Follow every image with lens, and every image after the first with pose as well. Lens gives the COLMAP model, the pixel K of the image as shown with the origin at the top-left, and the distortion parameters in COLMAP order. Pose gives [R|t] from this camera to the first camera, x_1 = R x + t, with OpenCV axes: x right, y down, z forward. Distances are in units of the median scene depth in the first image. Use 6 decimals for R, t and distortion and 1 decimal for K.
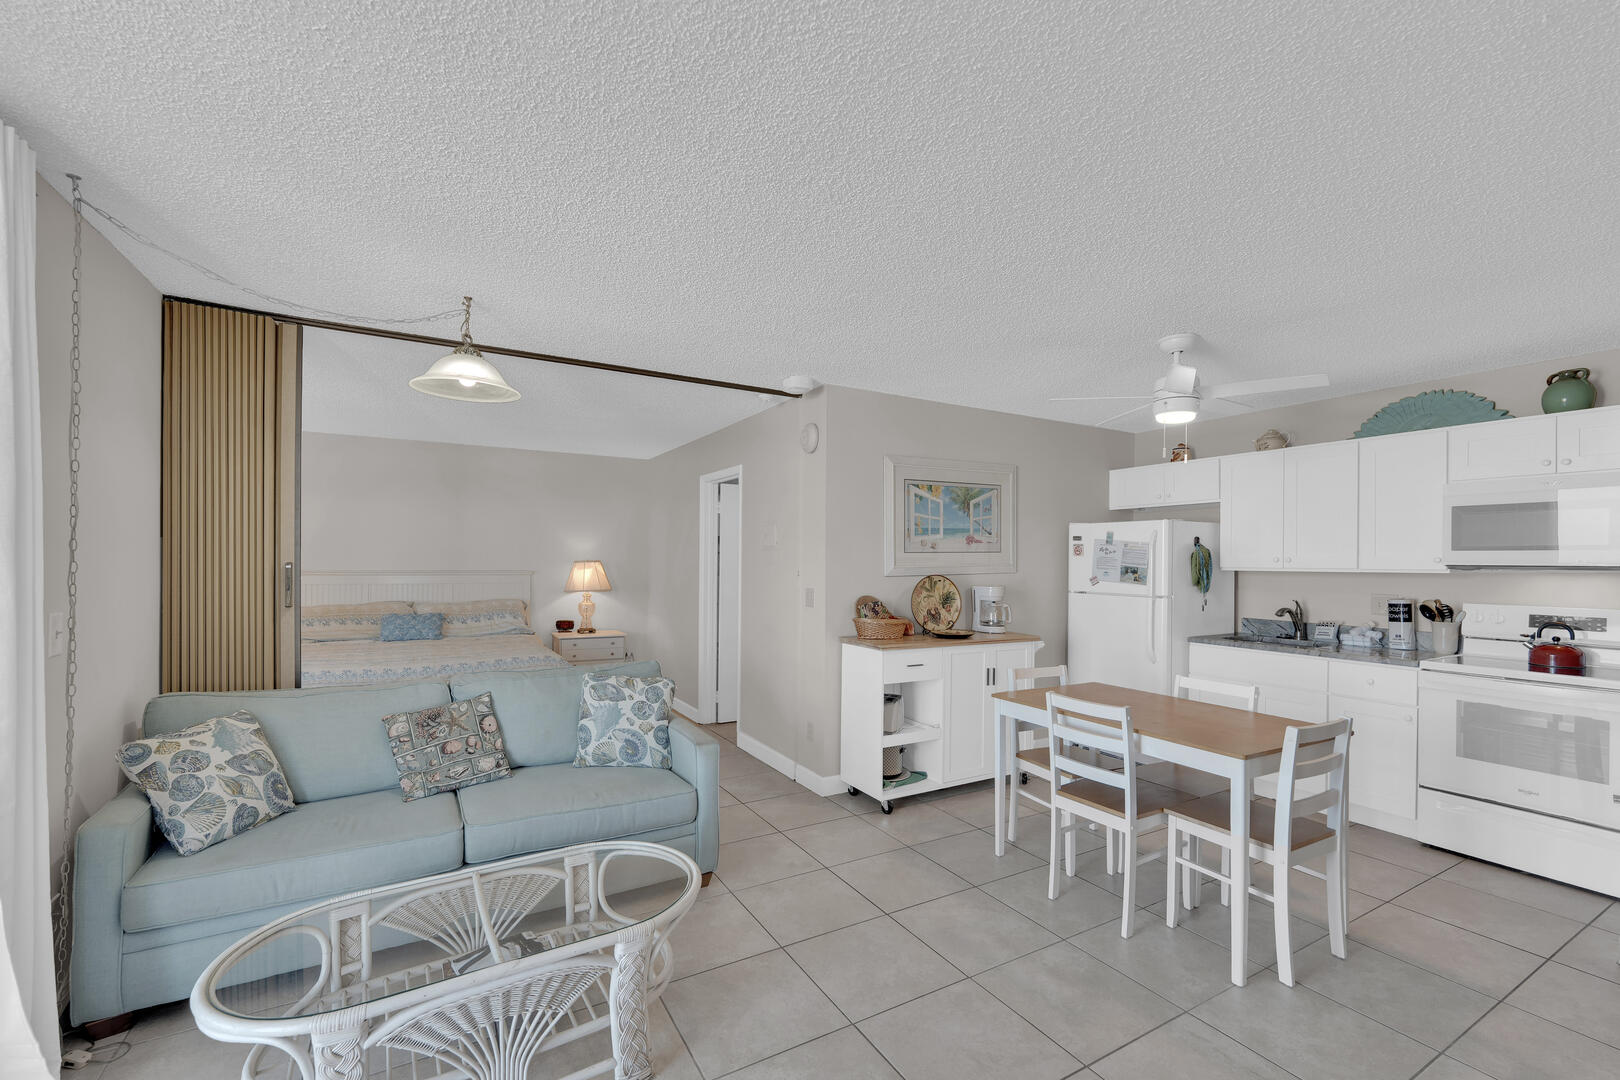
lens RADIAL K [[676.3, 0, 807.6], [0, 676.3, 560.7], [0, 0, 1]] dist [-0.000552, -0.000288]
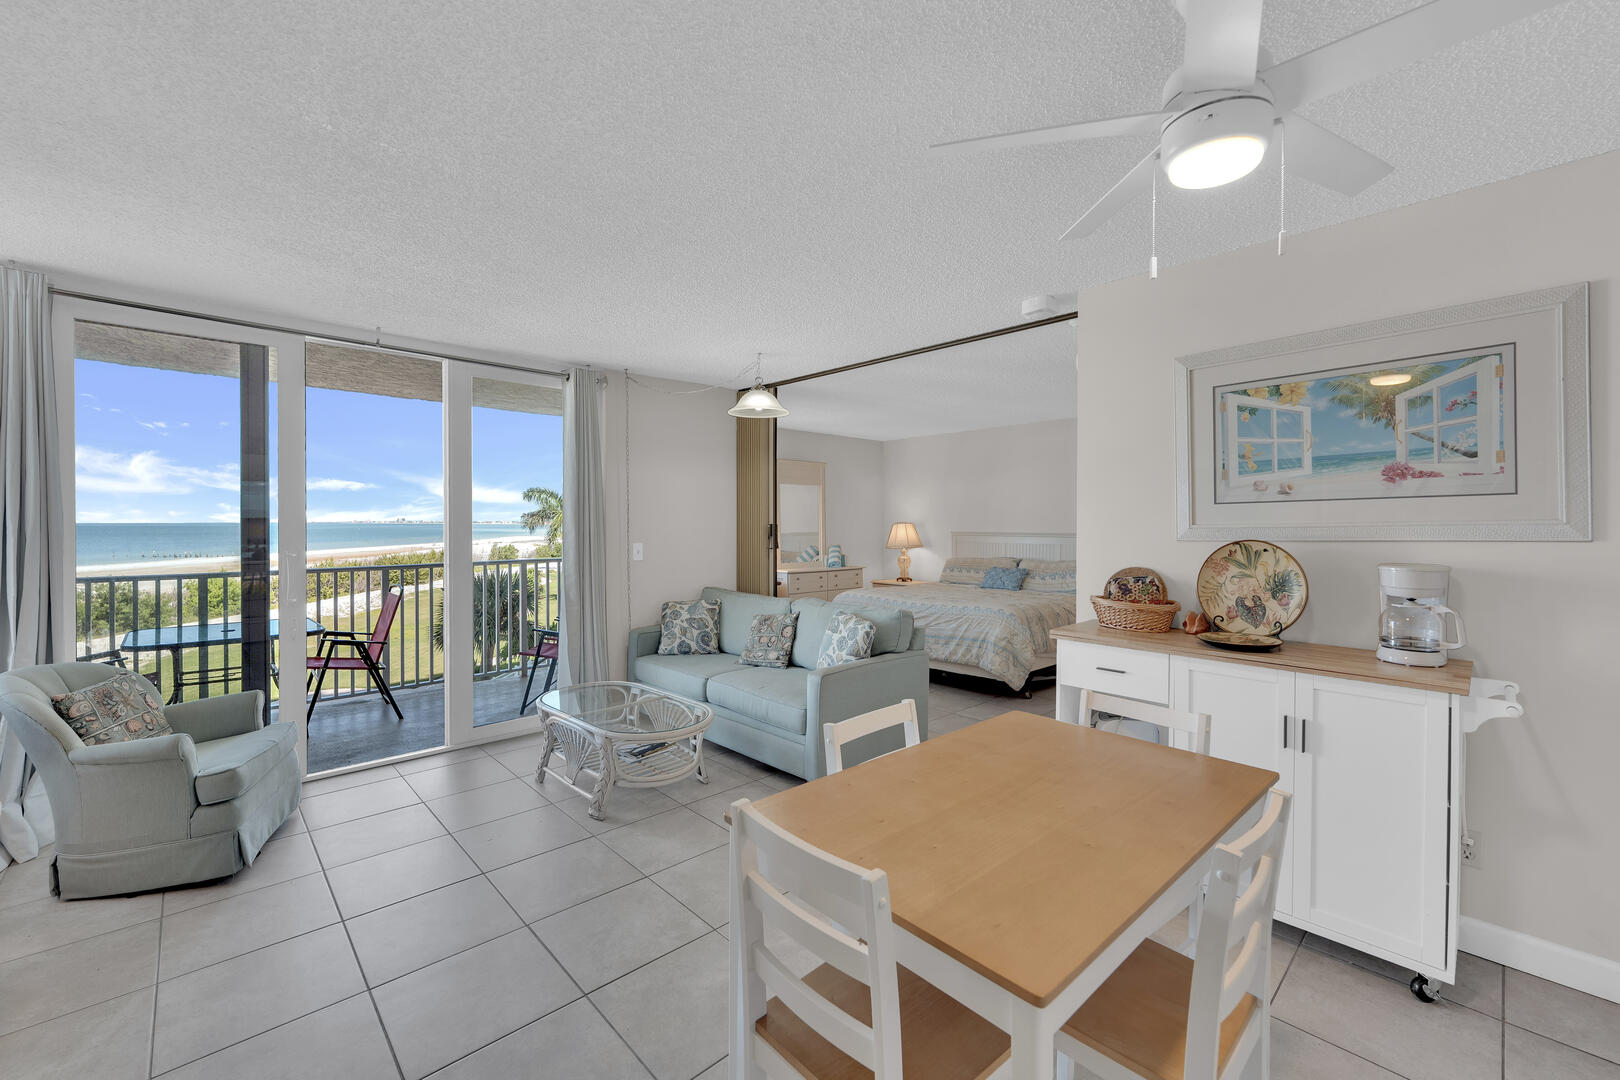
lens RADIAL K [[659.6, 0, 809.4], [0, 659.6, 535.4], [0, 0, 1]] dist [-0.003317, 0.000167]
pose [[0.228756, 0.007865, -0.973452, 0.652883], [-0.000075, 0.999967, 0.008062, 0.012412], [0.973484, -0.001771, 0.228749, 0.491621]]
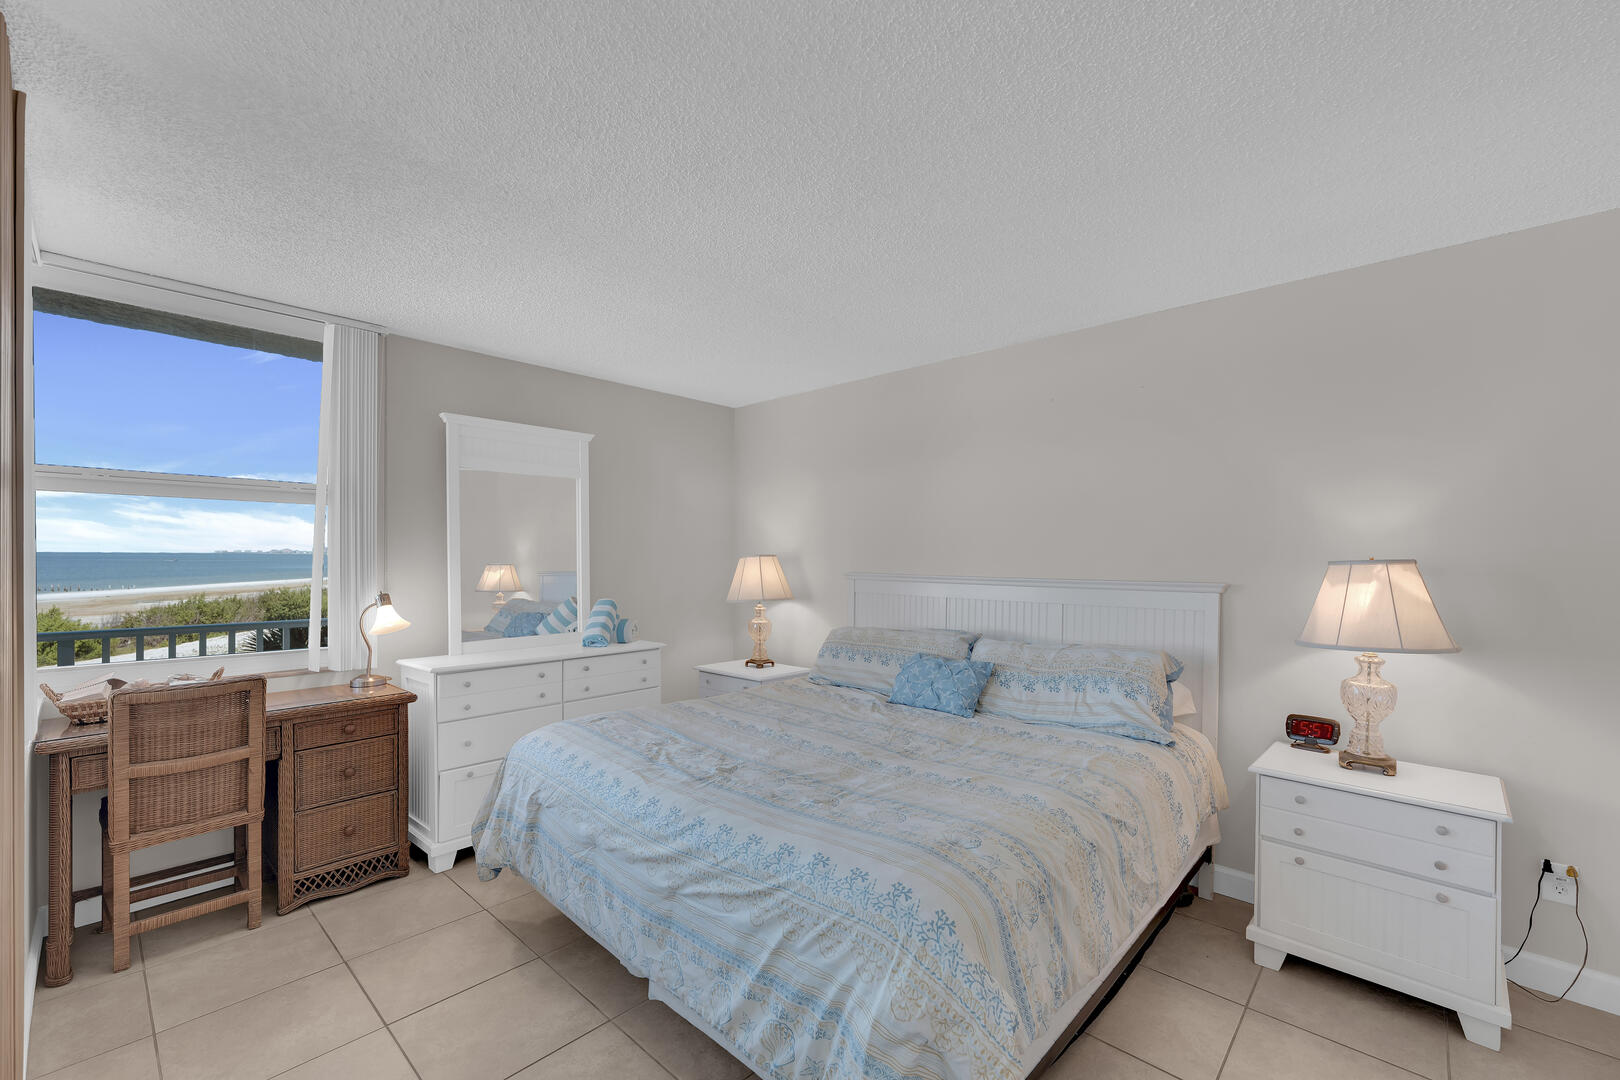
lens RADIAL K [[676.5, 0, 832.3], [0, 676.5, 561.4], [0, 0, 1]] dist [0.000520, 0.000090]
pose [[0.322274, -0.001331, -0.946645, -0.132209], [-0.003050, 0.999992, -0.002444, 0.003356], [0.946641, 0.003675, 0.322268, 0.964785]]
